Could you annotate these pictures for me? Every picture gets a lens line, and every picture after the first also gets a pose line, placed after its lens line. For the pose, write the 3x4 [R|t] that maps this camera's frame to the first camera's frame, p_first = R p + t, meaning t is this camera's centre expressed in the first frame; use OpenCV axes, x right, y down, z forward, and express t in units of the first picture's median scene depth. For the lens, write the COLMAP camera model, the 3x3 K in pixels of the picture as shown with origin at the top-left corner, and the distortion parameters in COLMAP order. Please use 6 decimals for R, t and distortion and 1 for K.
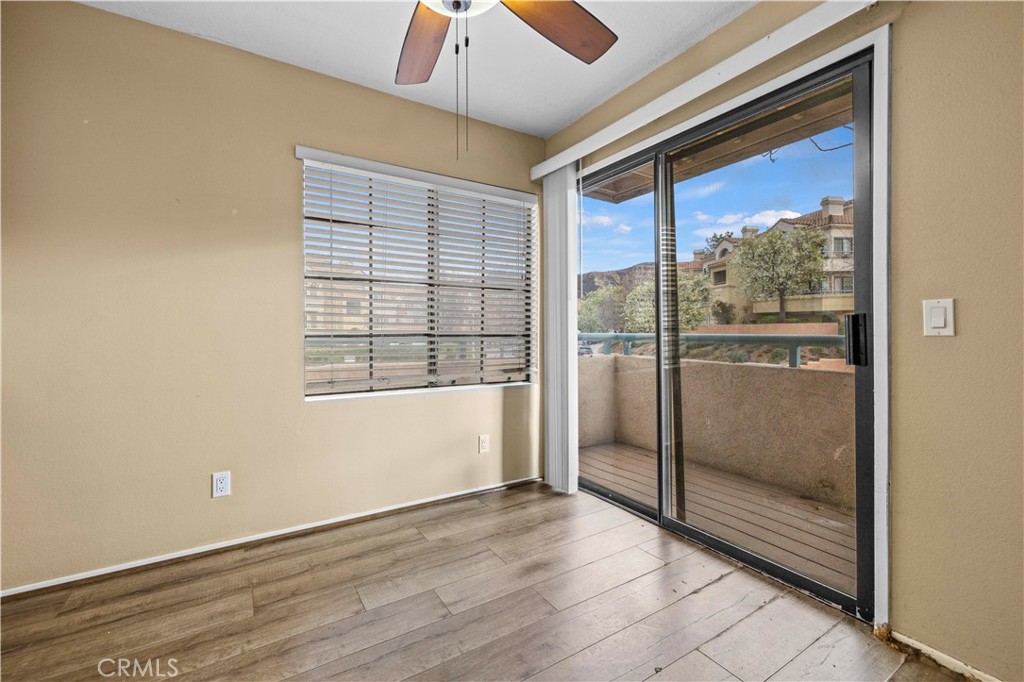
lens RADIAL K [[435.8, 0, 509.0], [0, 435.8, 331.0], [0, 0, 1]] dist [0.002051, 0.000136]
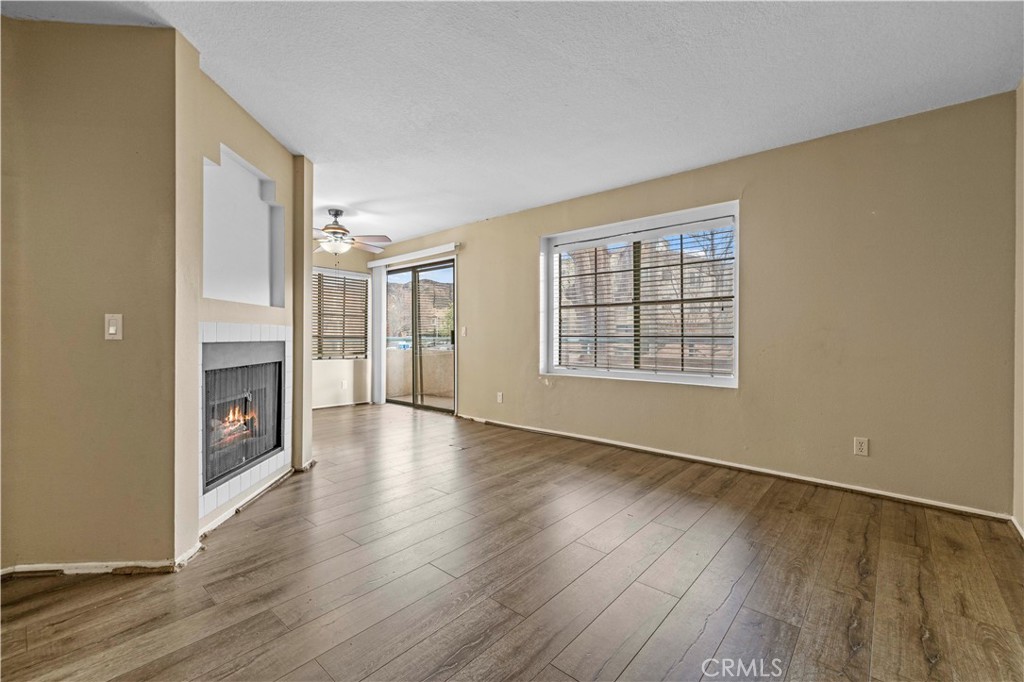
lens RADIAL K [[435.8, 0, 509.0], [0, 435.8, 331.0], [0, 0, 1]] dist [0.002051, 0.000136]
pose [[0.958070, 0.004710, 0.286496, 0.112617], [0.000110, 0.999859, -0.016807, 0.016808], [-0.286535, 0.016134, 0.957934, -1.416229]]
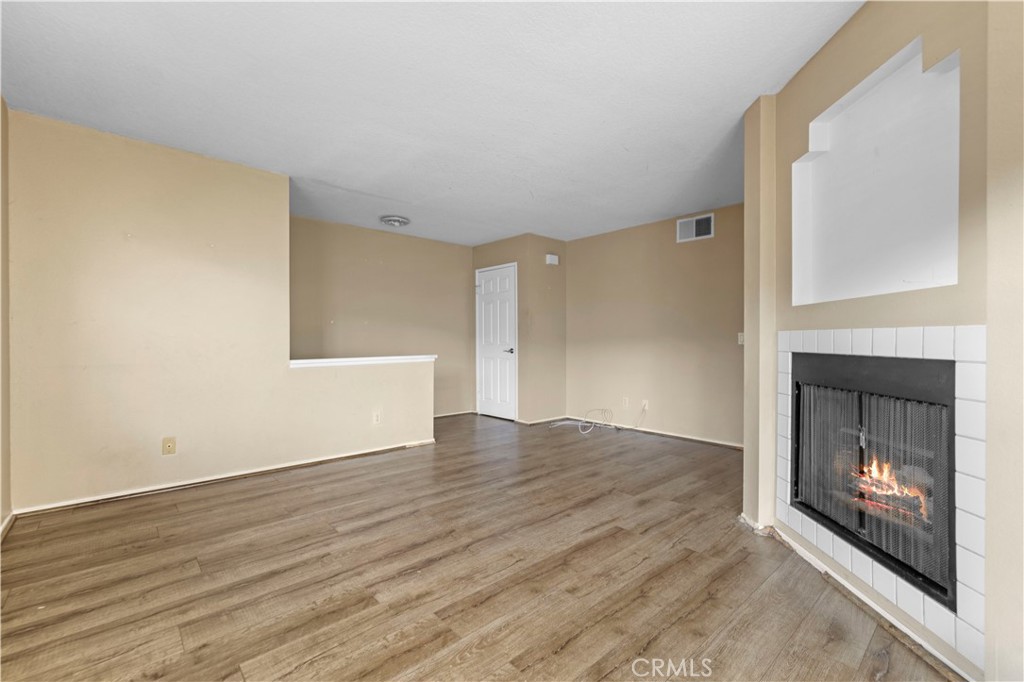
lens RADIAL K [[439.0, 0, 512.0], [0, 439.0, 341.0], [0, 0, 1]] dist [0.020012, 0.000109]
pose [[-0.981609, -0.001576, -0.190897, 0.454334], [-0.003672, 0.999937, 0.010627, -0.001380], [0.190869, 0.011132, -0.981552, 0.195229]]
